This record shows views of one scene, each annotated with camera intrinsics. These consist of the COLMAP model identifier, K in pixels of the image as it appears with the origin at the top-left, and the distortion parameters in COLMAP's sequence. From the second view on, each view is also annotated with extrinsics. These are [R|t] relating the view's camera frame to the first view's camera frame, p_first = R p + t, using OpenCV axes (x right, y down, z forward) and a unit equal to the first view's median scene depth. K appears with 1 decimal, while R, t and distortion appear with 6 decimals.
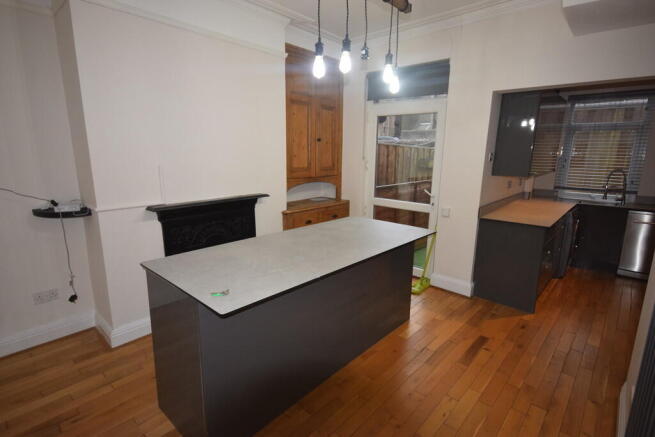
lens RADIAL K [[327.2, 0, 328.9], [0, 327.2, 220.3], [0, 0, 1]] dist [-0.001477, -0.000222]
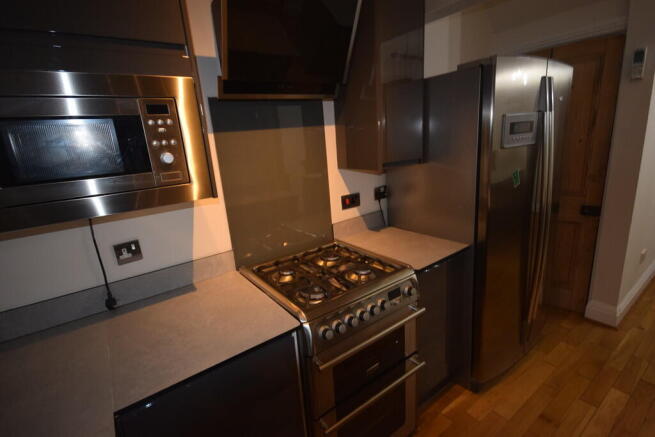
lens RADIAL K [[322.7, 0, 331.3], [0, 322.7, 217.8], [0, 0, 1]] dist [0.021524, 0.000127]
pose [[-0.981523, 0.009690, 0.191099, 0.839524], [0.095053, 0.891466, 0.443005, -0.200319], [-0.166065, 0.452984, -0.875915, 1.021244]]
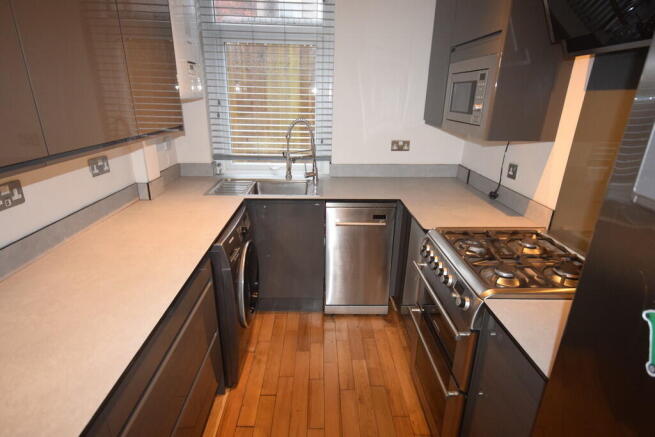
lens RADIAL K [[350.5, 0, 328.4], [0, 350.5, 219.3], [0, 0, 1]] dist [0.023353, 0.002767]
pose [[0.713444, -0.231692, 0.661299, 0.546084], [0.132377, 0.971325, 0.197497, -0.115511], [-0.688095, -0.053362, 0.723656, 0.593278]]
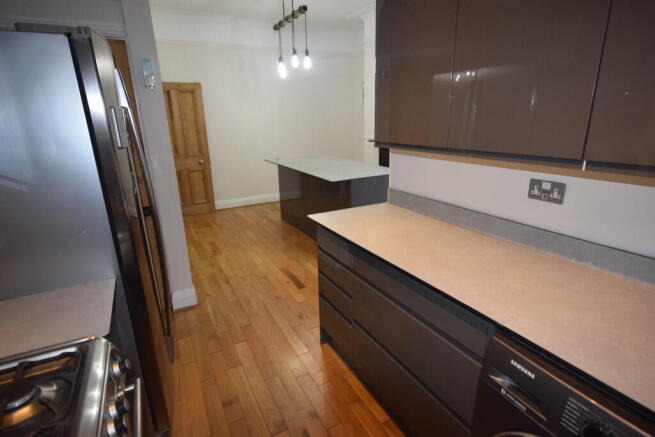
lens RADIAL K [[350.5, 0, 328.4], [0, 350.5, 219.3], [0, 0, 1]] dist [0.023353, 0.002767]
pose [[-0.341307, 0.264255, -0.902041, 0.967808], [-0.172365, 0.925798, 0.336433, -0.167386], [0.924013, 0.270308, -0.270433, 0.907570]]
